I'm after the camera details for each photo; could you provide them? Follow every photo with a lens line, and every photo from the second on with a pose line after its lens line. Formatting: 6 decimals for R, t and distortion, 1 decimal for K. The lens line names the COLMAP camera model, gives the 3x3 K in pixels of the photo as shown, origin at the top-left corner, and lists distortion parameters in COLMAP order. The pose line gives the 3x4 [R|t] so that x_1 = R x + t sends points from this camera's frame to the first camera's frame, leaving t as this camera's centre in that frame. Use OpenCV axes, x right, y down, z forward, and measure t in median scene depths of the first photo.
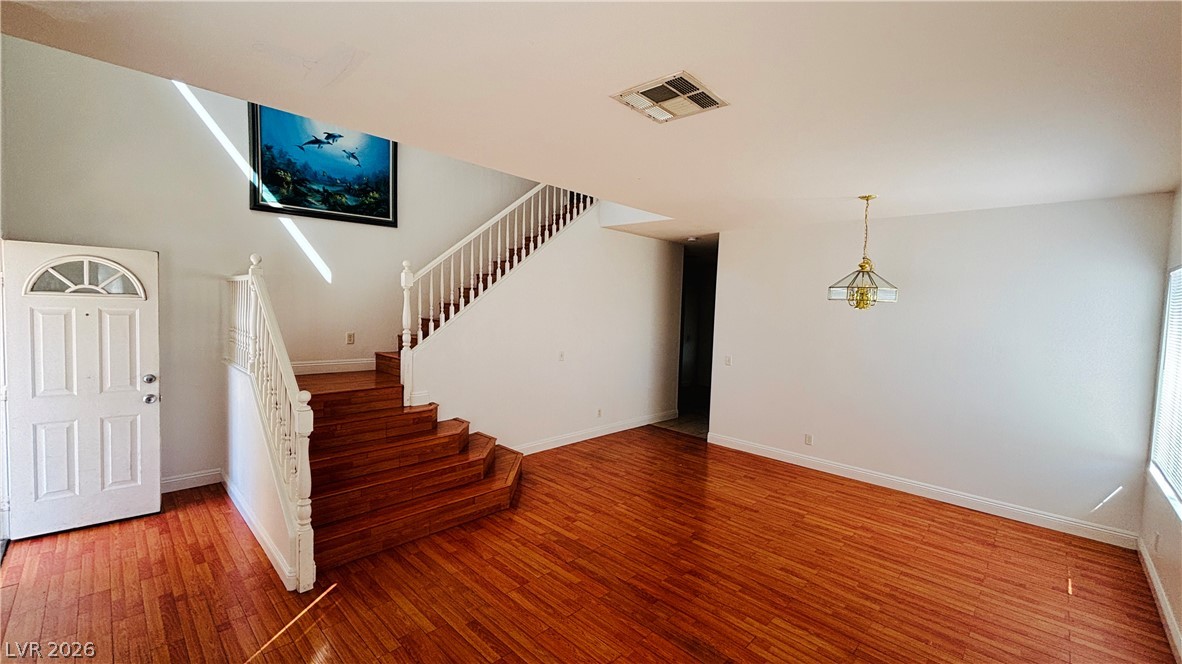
lens RADIAL K [[479.8, 0, 588.2], [0, 479.8, 329.1], [0, 0, 1]] dist [0.000383, 0.000048]
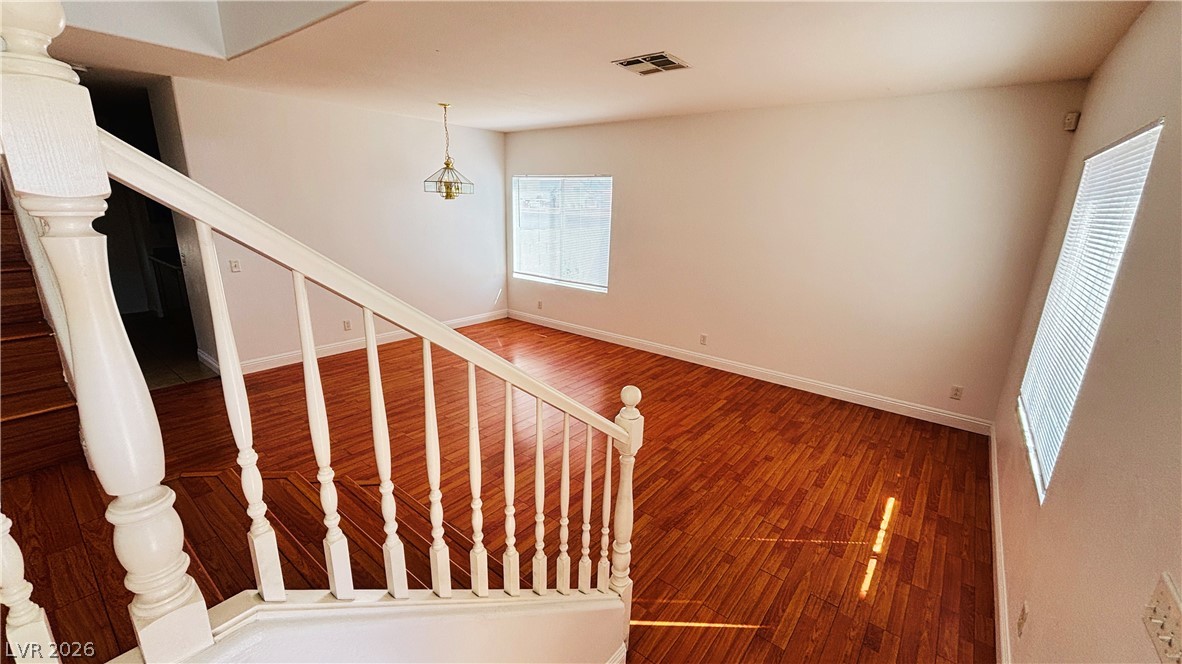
lens RADIAL K [[479.8, 0, 588.0], [0, 479.8, 331.9], [0, 0, 1]] dist [0.000383, 0.000048]
pose [[-0.094434, -0.301280, 0.948848, -0.786132], [0.016193, 0.952516, 0.304057, -0.088711], [-0.995399, 0.044078, -0.085071, 0.759057]]
